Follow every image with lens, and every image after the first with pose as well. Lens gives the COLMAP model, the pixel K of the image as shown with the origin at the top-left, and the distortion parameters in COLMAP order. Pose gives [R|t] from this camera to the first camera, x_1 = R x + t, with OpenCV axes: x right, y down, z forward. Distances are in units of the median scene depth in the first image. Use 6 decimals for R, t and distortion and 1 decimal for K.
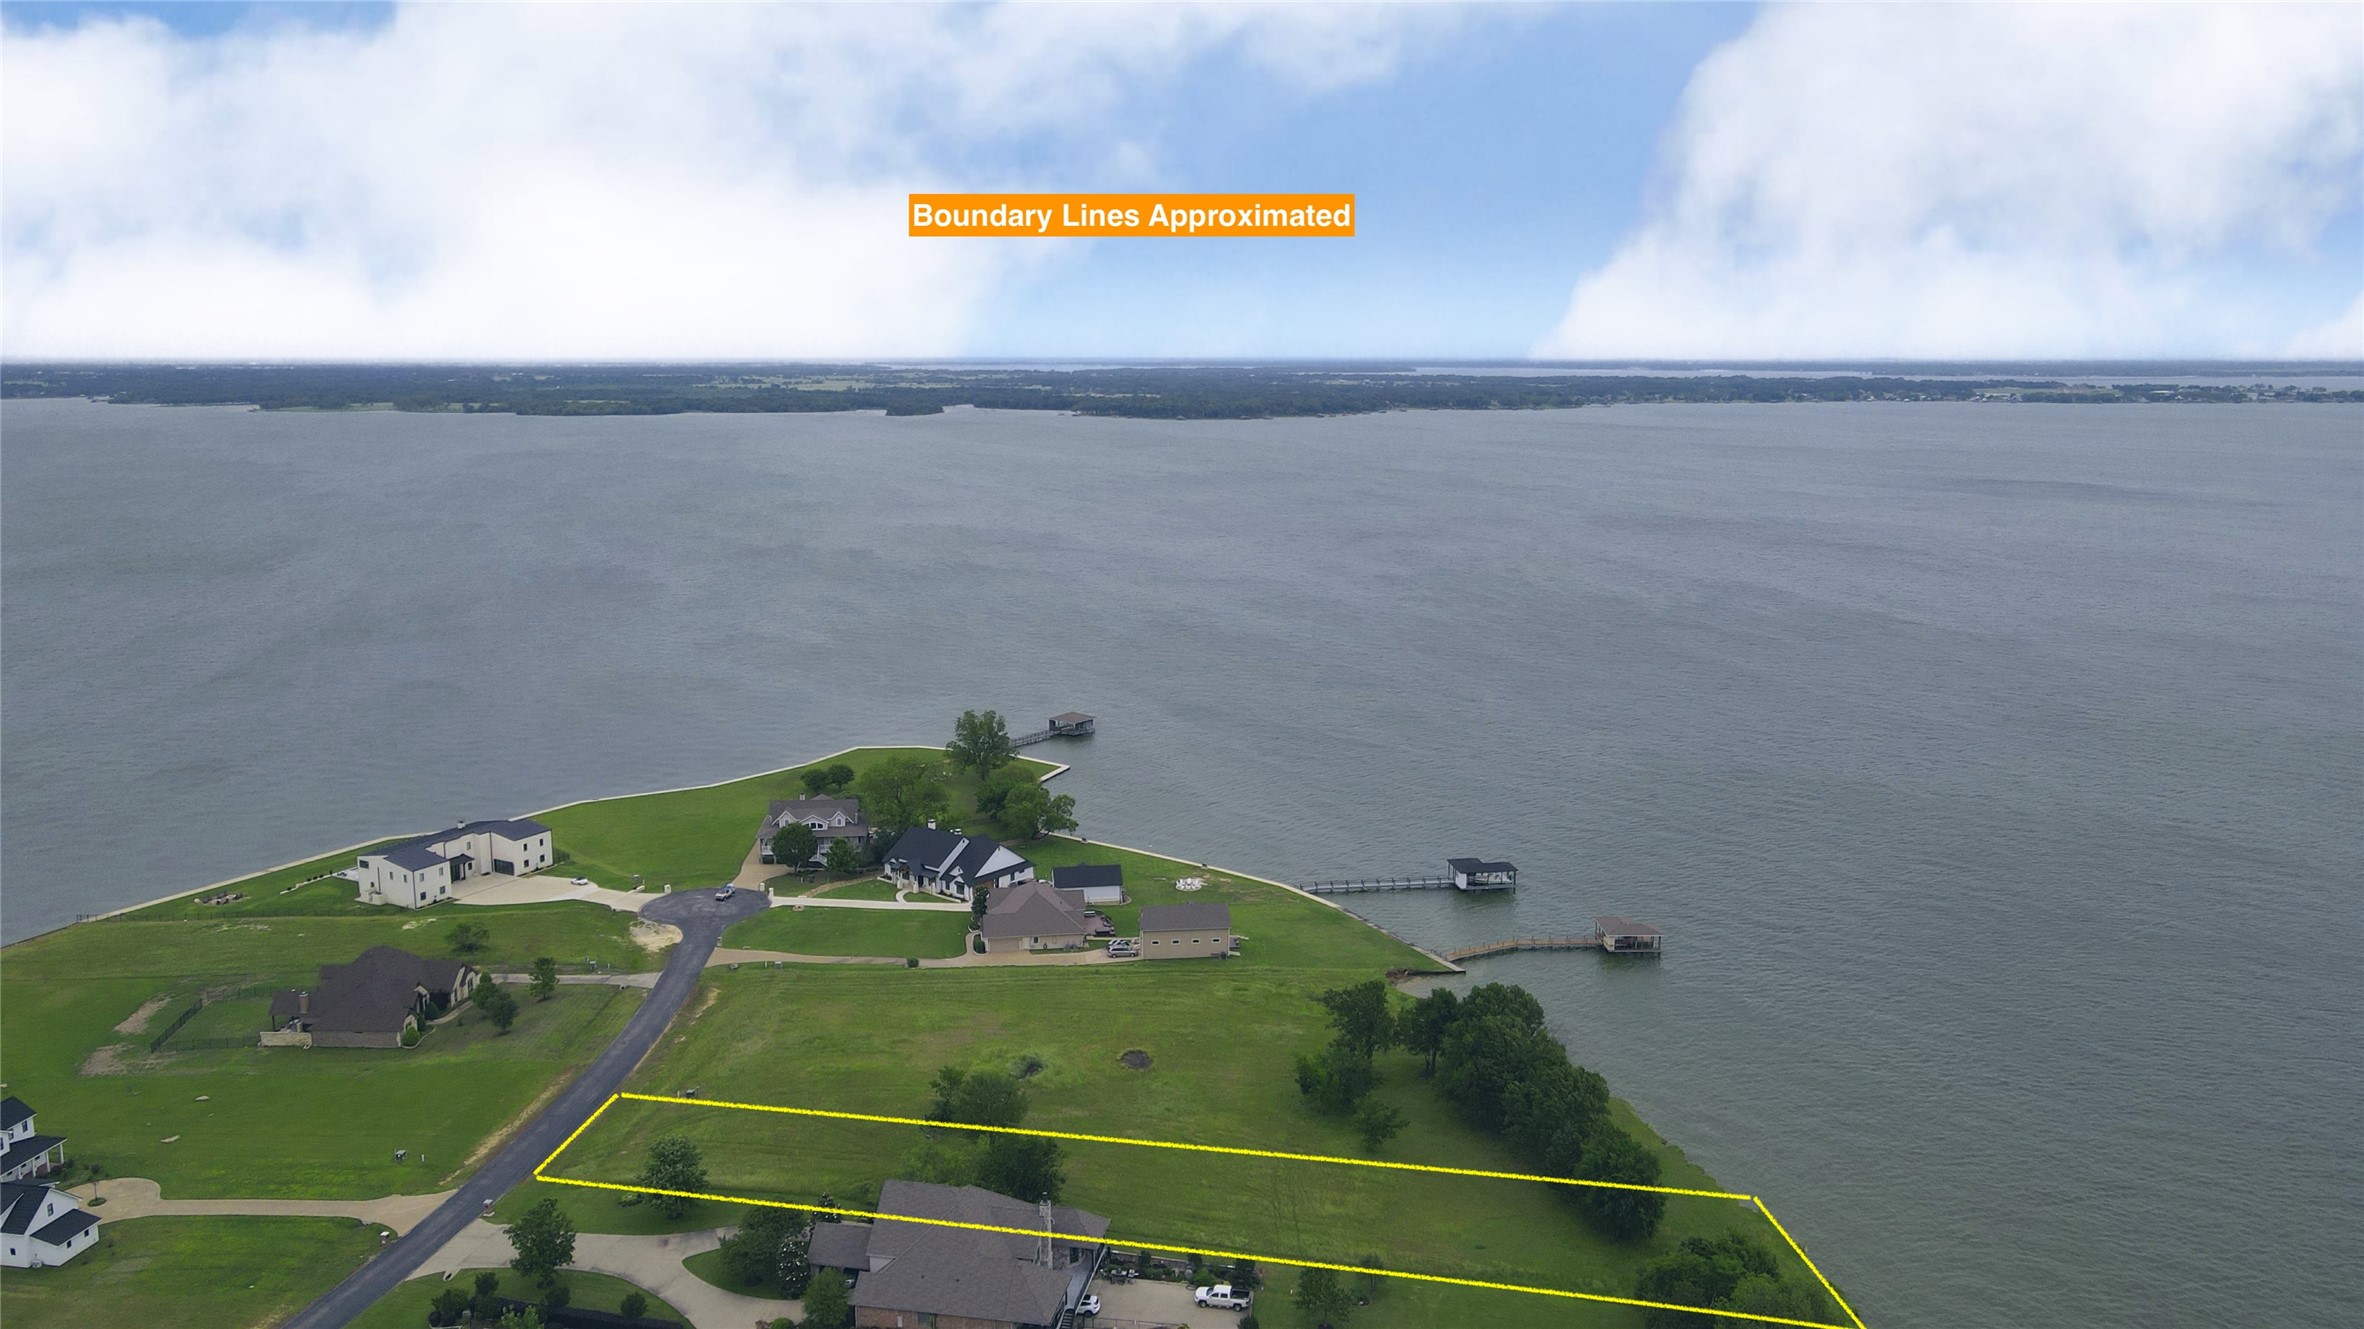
lens RADIAL K [[1754.6, 0, 1180.3], [0, 1754.6, 654.3], [0, 0, 1]] dist [-0.002973, 0.024230]
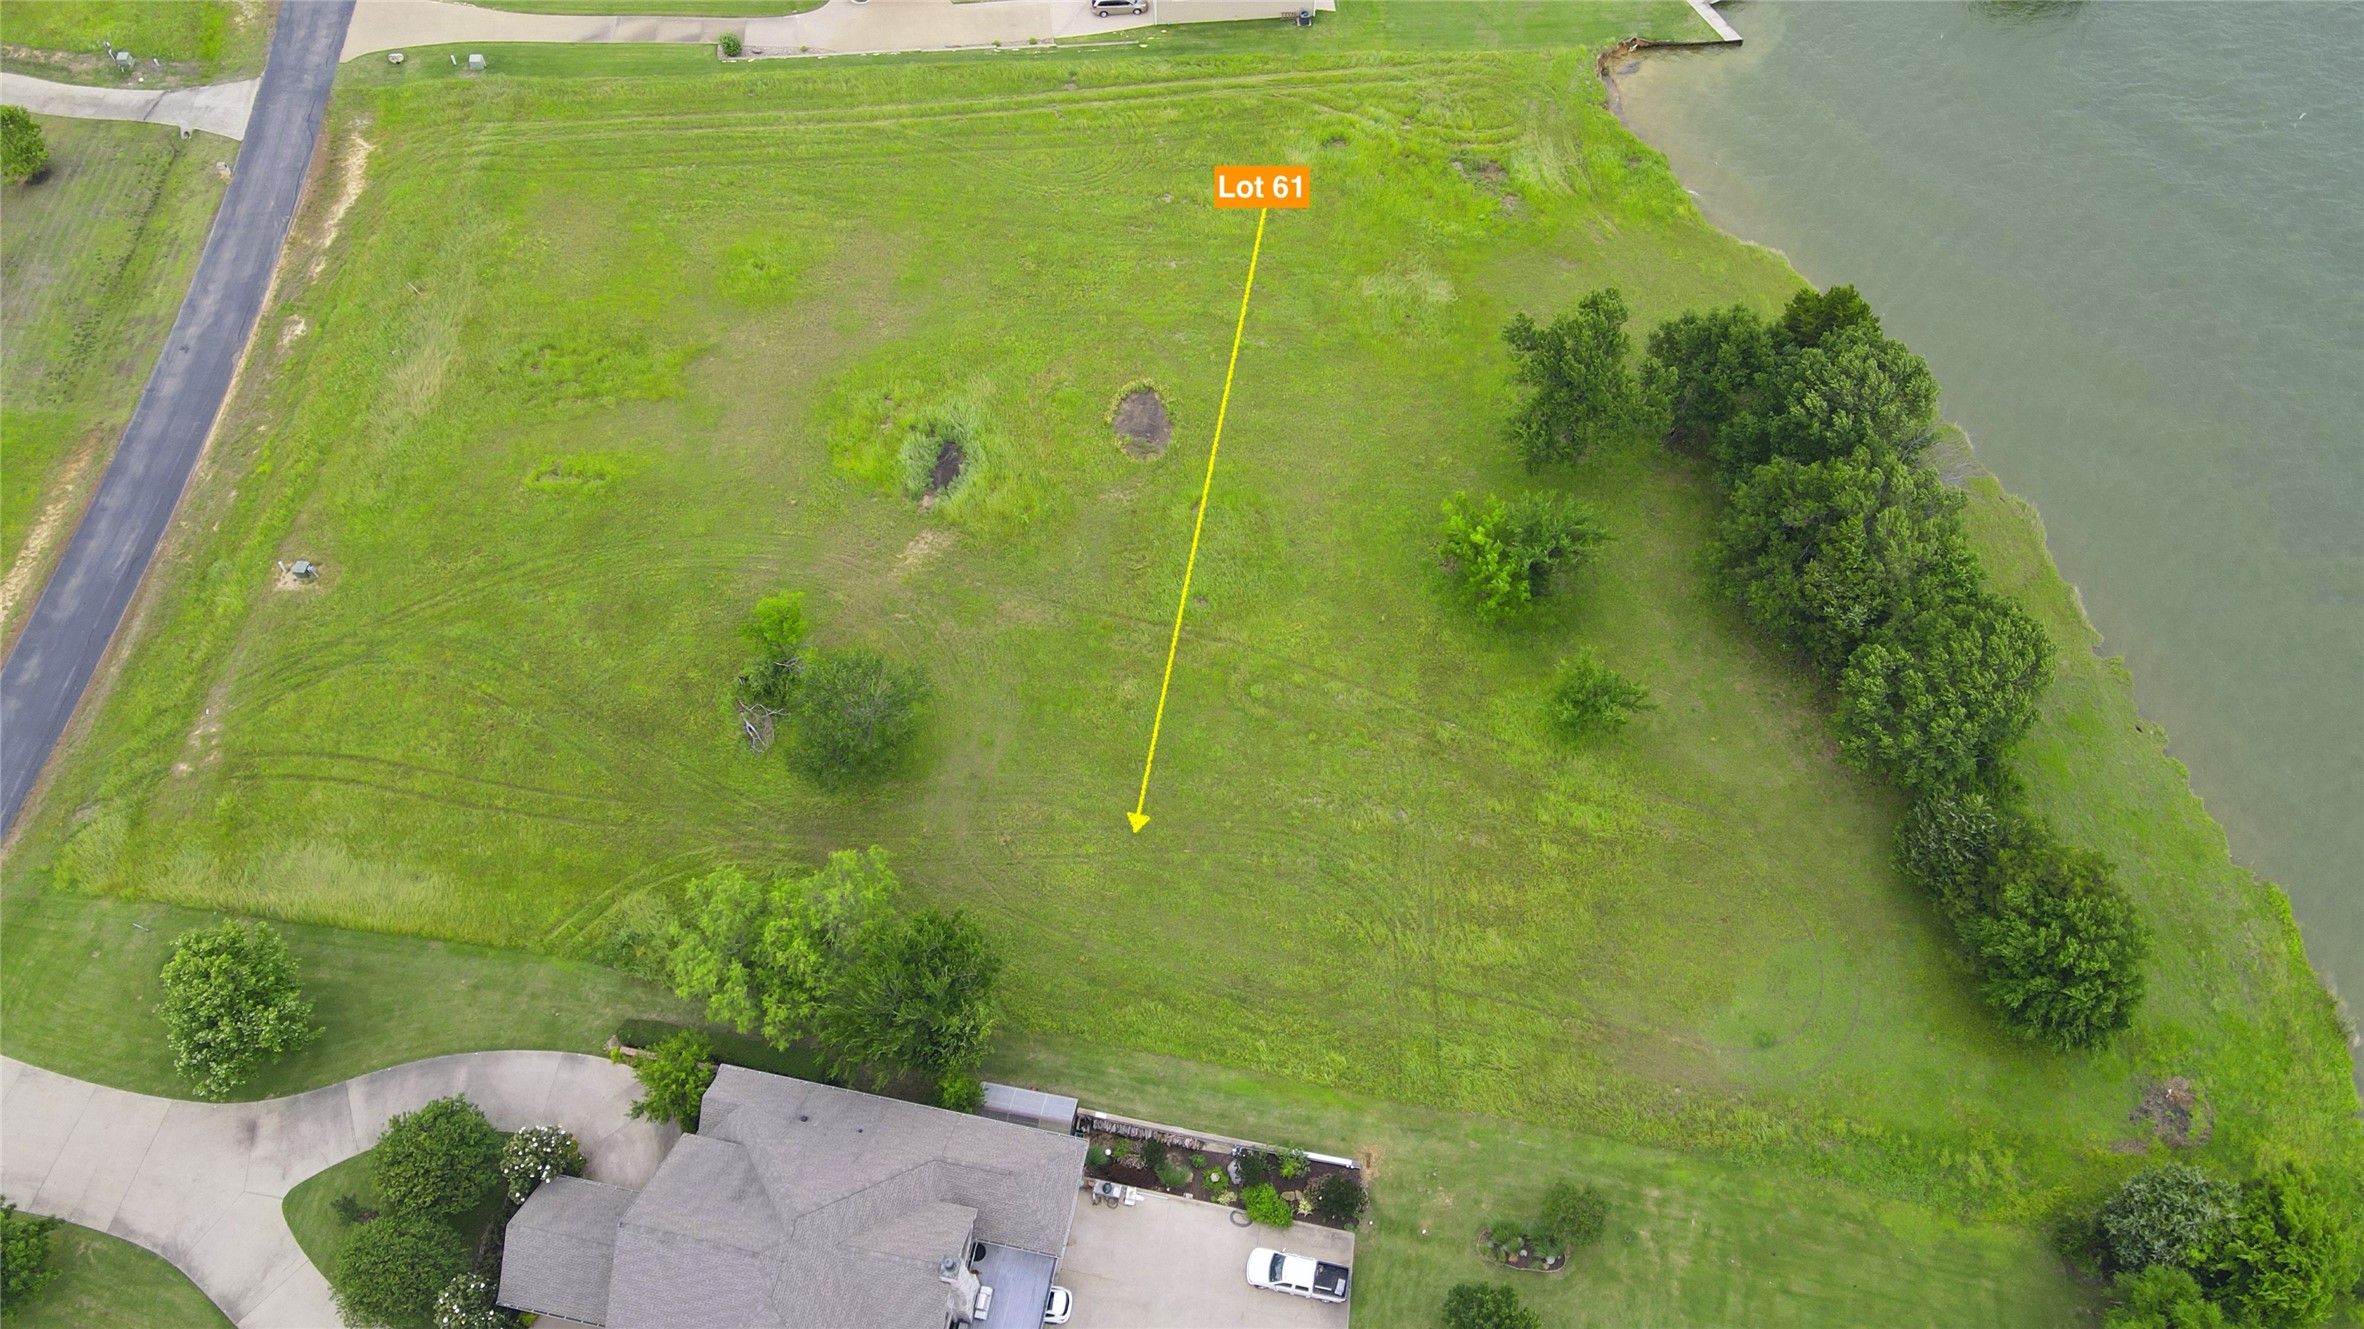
lens RADIAL K [[1754.6, 0, 1178.9], [0, 1754.6, 663.2], [0, 0, 1]] dist [-0.002973, 0.024230]
pose [[0.999827, 0.018485, -0.002209, -0.008399], [-0.010512, 0.658523, 0.752487, -0.093035], [0.015364, -0.752334, 0.658603, 0.439821]]
